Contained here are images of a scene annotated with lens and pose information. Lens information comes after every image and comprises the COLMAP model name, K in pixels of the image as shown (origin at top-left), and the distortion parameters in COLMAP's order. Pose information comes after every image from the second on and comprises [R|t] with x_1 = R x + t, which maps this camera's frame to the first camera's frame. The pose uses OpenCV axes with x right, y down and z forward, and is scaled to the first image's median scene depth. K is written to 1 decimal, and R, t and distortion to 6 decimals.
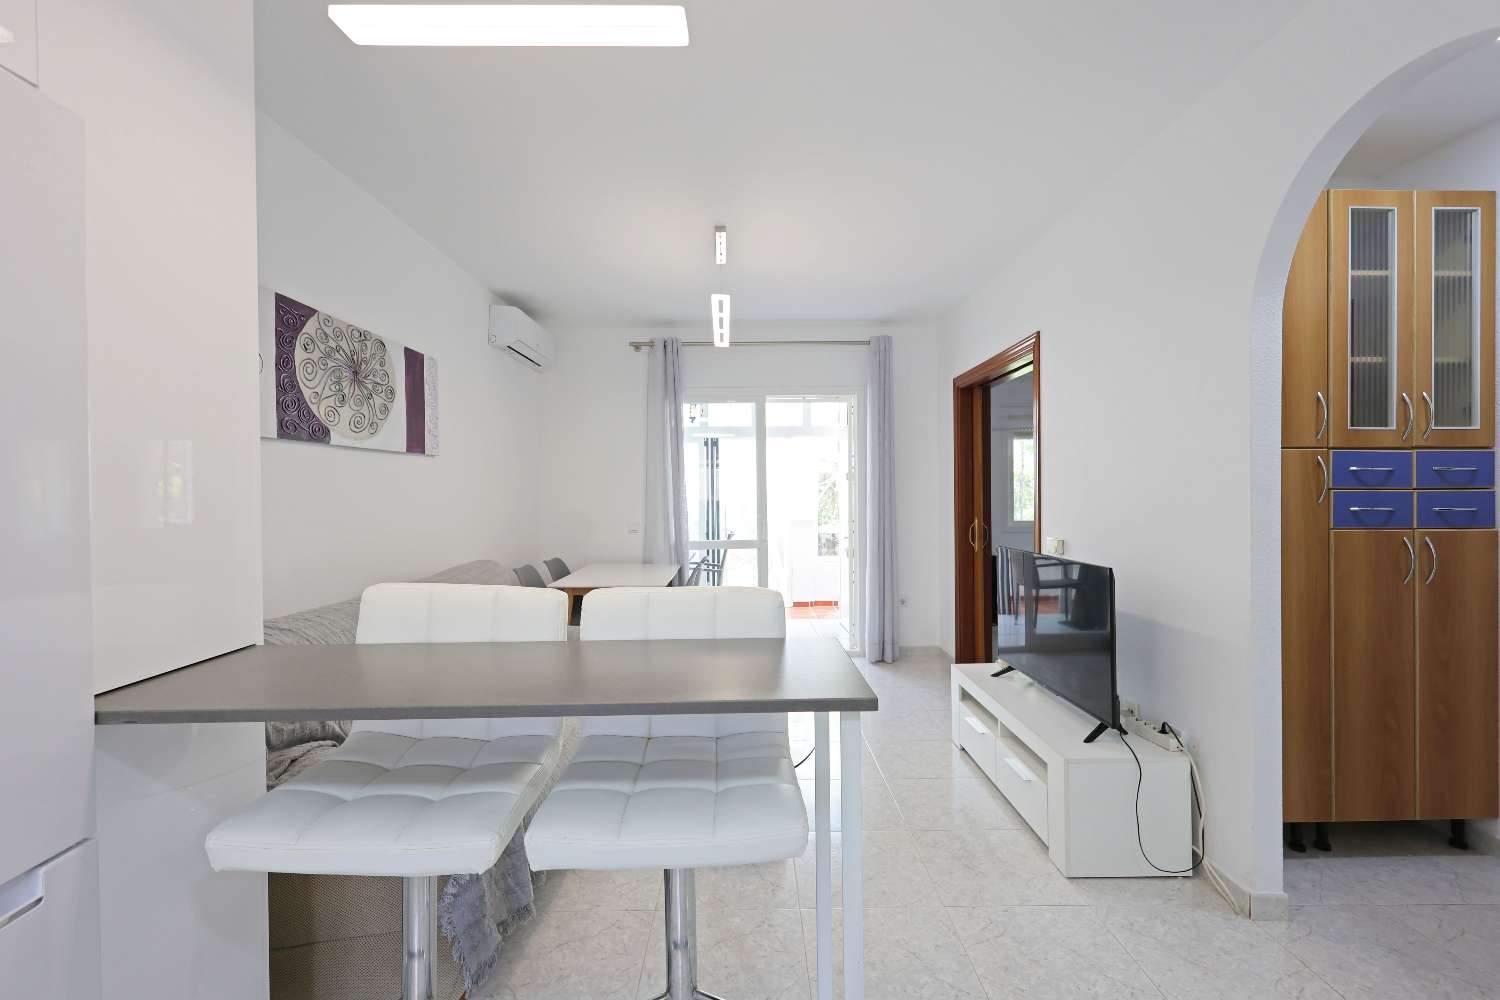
lens RADIAL K [[656.8, 0, 753.4], [0, 656.8, 495.9], [0, 0, 1]] dist [0.001835, -0.000473]
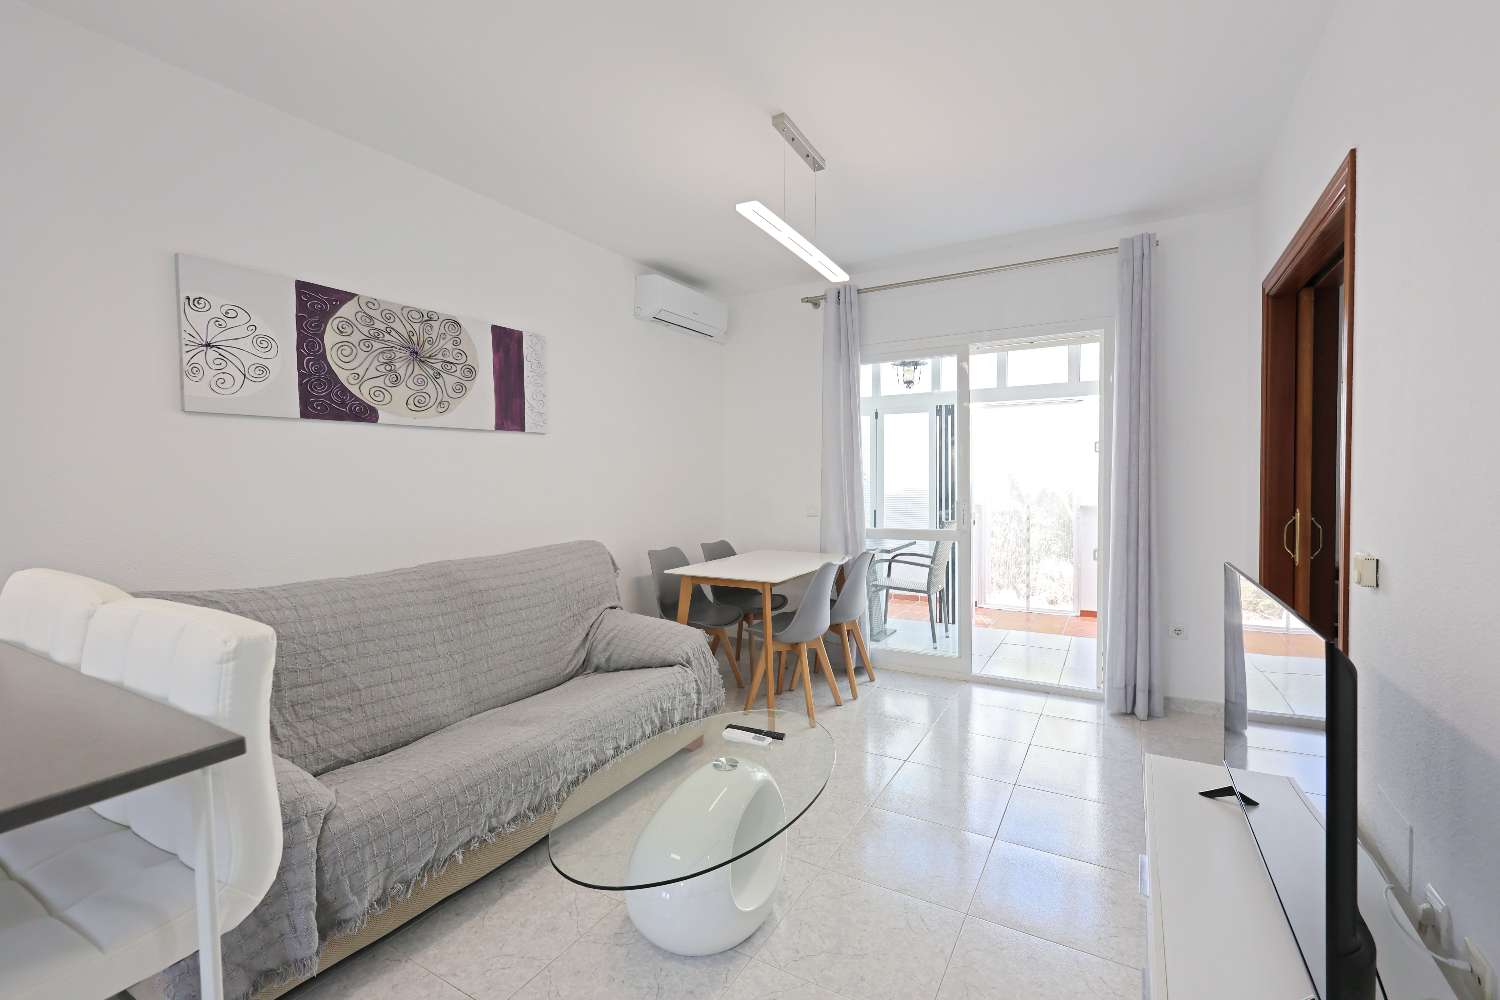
lens RADIAL K [[656.8, 0, 744.1], [0, 656.8, 500.2], [0, 0, 1]] dist [0.001835, -0.000473]
pose [[0.855572, 0.019943, -0.517300, 0.382079], [-0.001365, 0.999341, 0.036269, 0.004868], [0.517682, -0.030325, 0.855036, 0.391786]]
